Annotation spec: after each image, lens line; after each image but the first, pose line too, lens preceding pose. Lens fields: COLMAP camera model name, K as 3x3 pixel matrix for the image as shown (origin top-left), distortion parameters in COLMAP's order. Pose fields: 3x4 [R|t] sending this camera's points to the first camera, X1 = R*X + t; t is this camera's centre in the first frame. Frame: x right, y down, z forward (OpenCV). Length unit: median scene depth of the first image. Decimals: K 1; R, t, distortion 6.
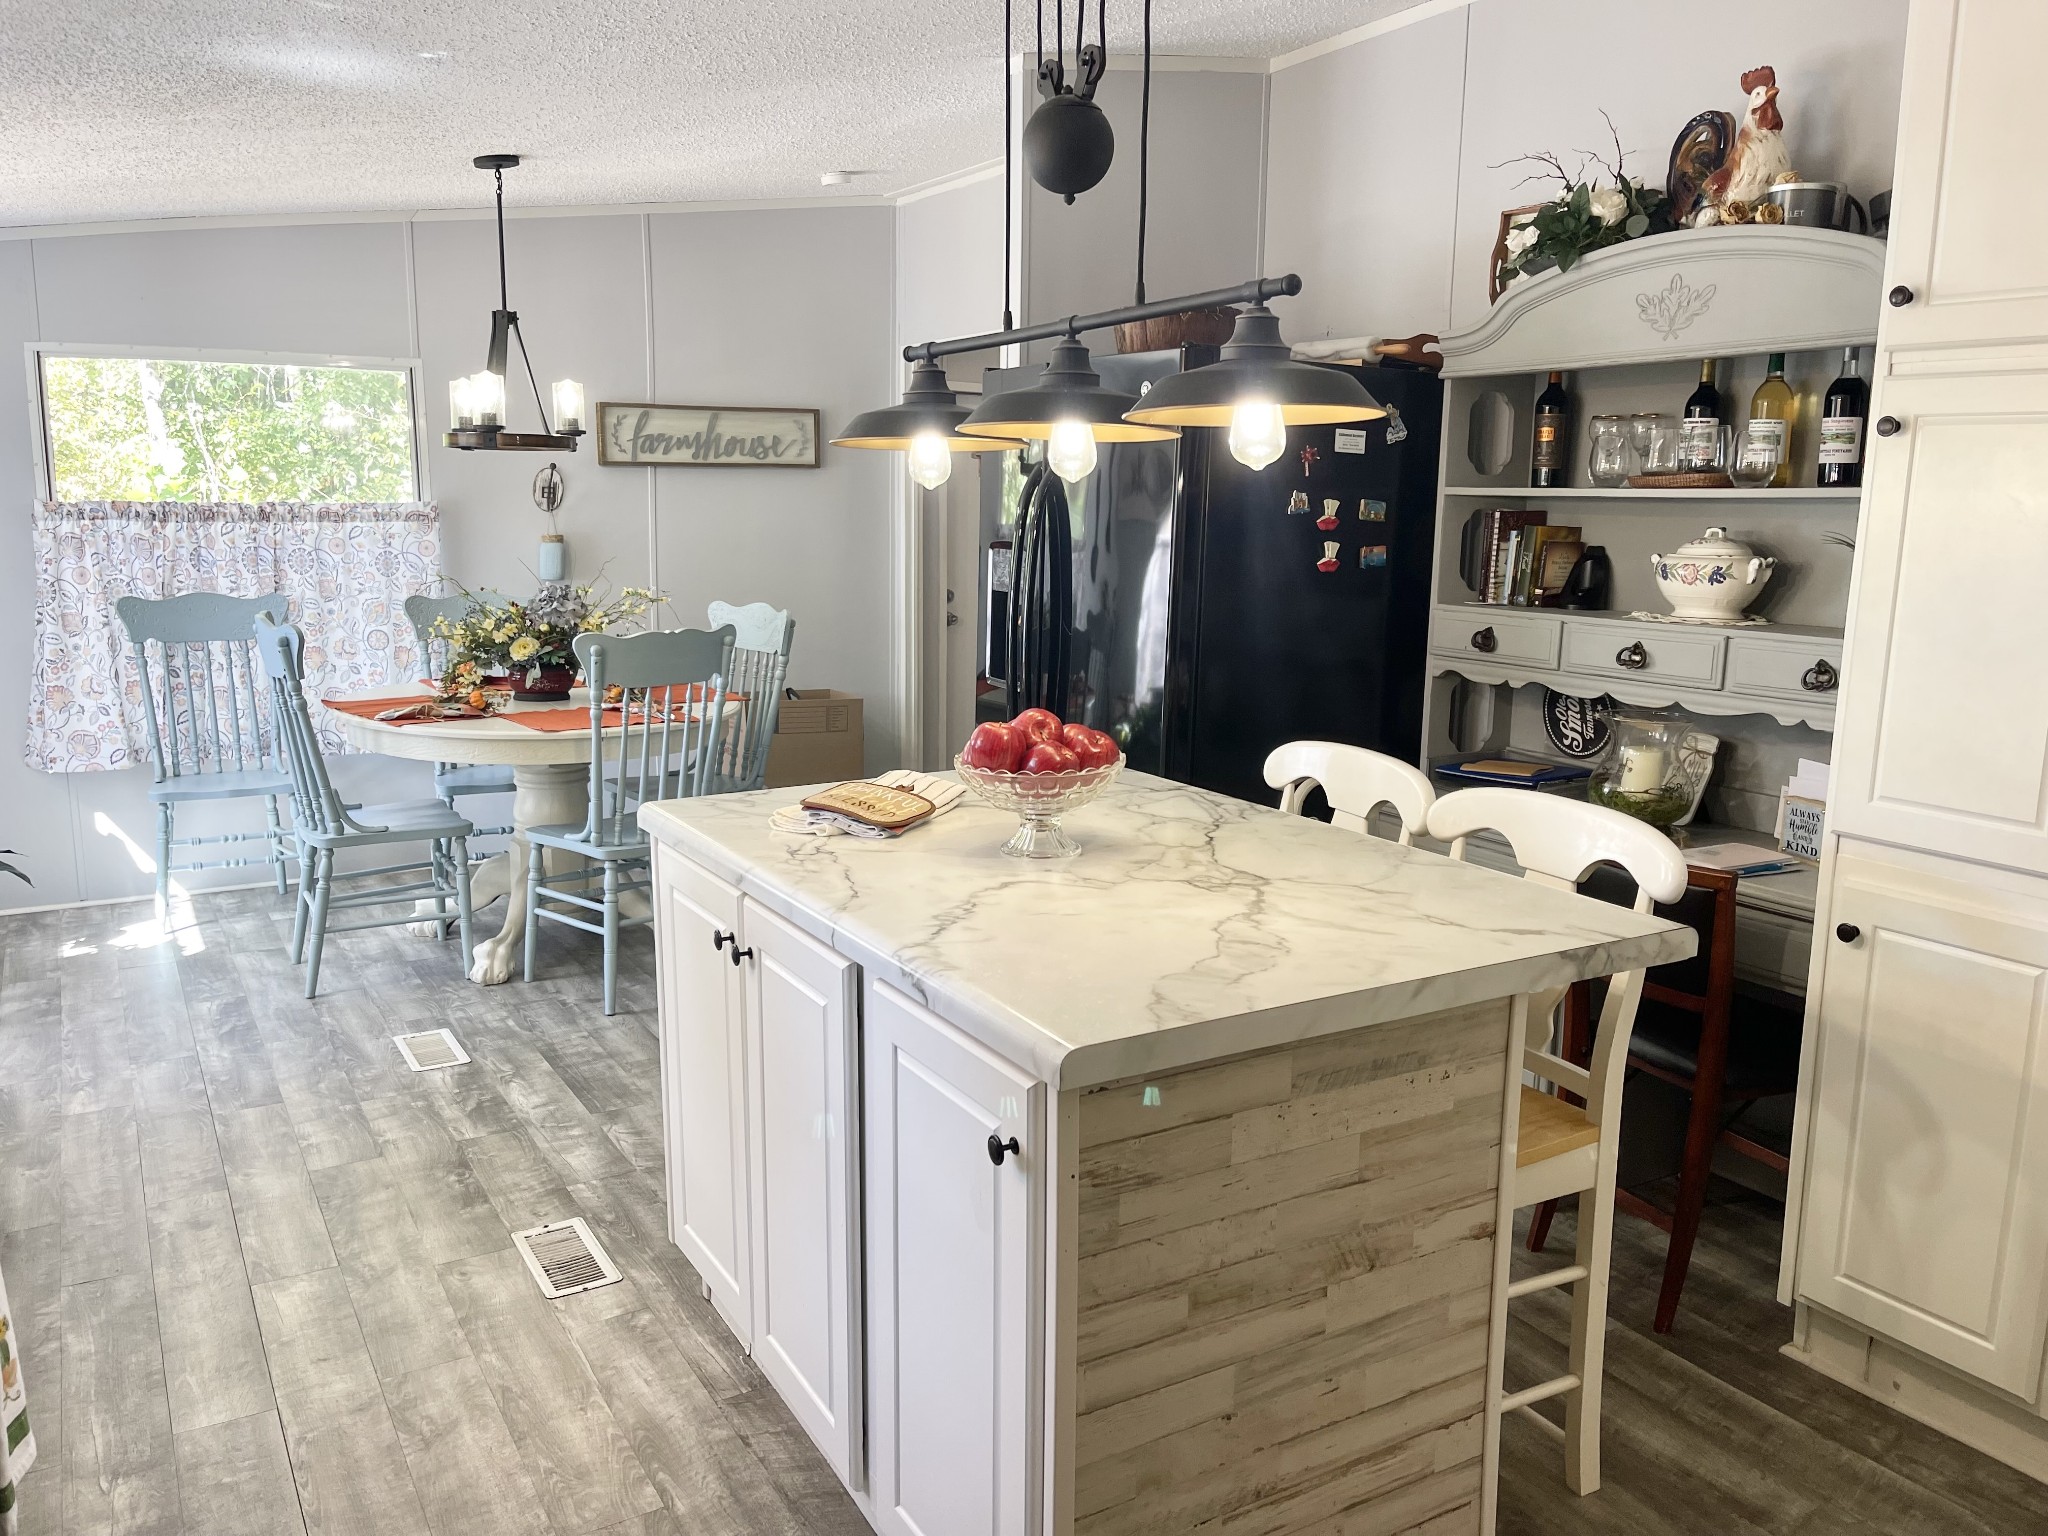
lens RADIAL K [[1655.2, 0, 1108.9], [0, 1655.2, 786.8], [0, 0, 1]] dist [0.056225, -0.080132]
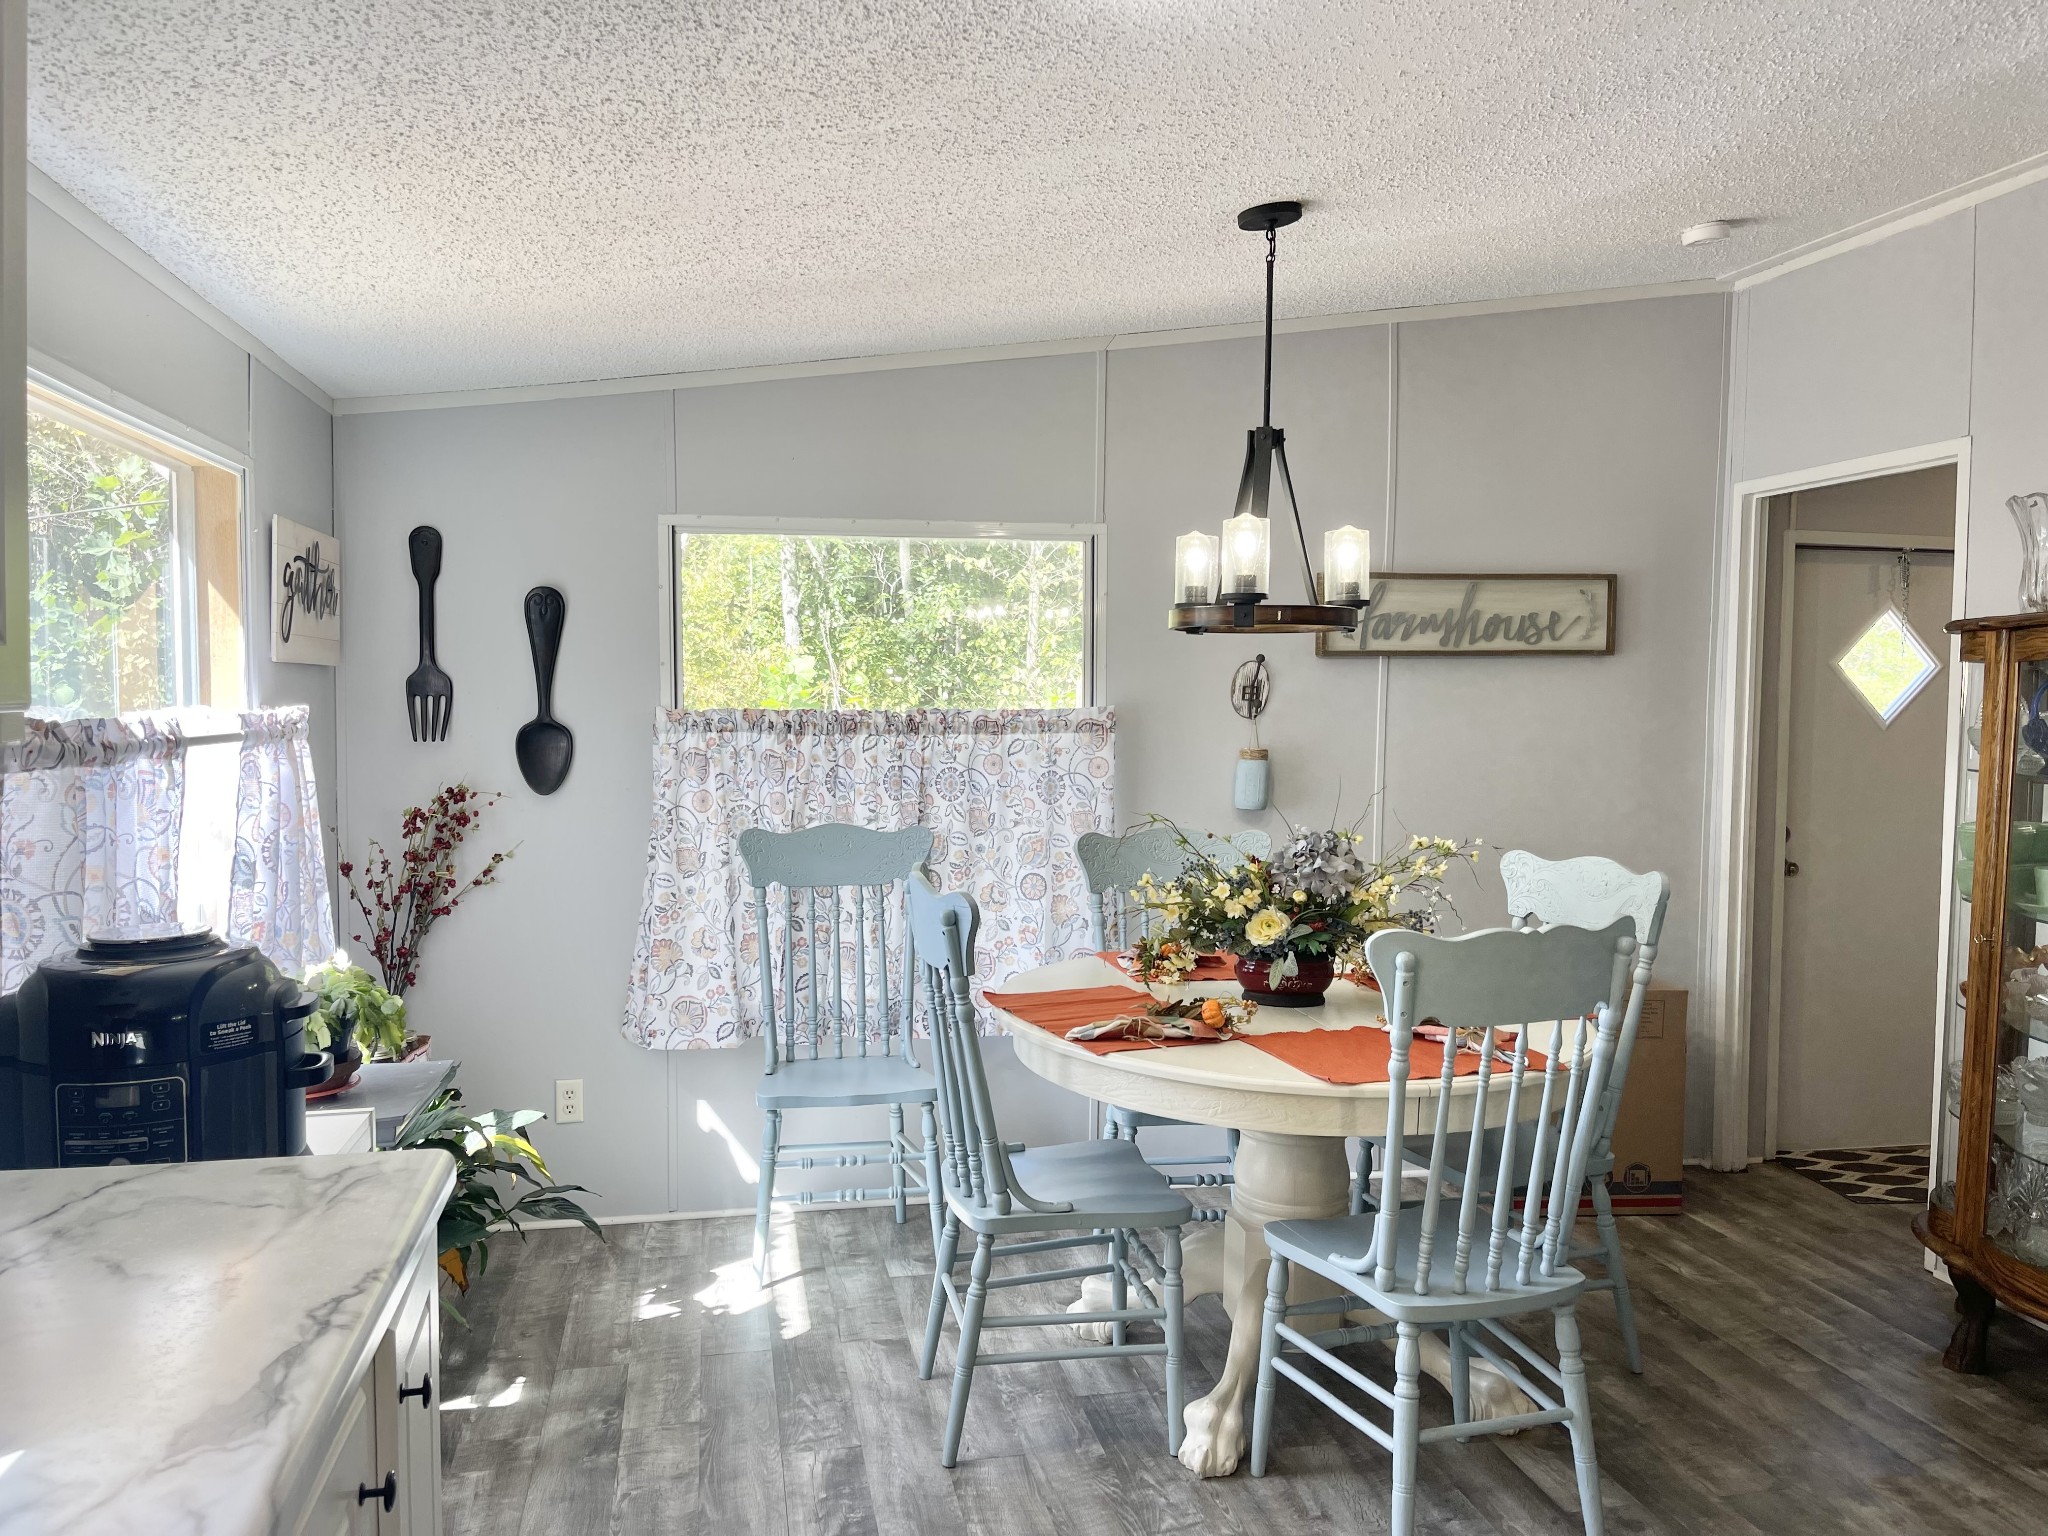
lens RADIAL K [[1655.2, 0, 1020.5], [0, 1655.2, 779.8], [0, 0, 1]] dist [0.056225, -0.080132]
pose [[0.932586, 0.011762, -0.360755, -0.190153], [-0.055772, 0.992161, -0.111827, -0.057072], [0.356612, 0.124408, 0.925932, 0.323527]]
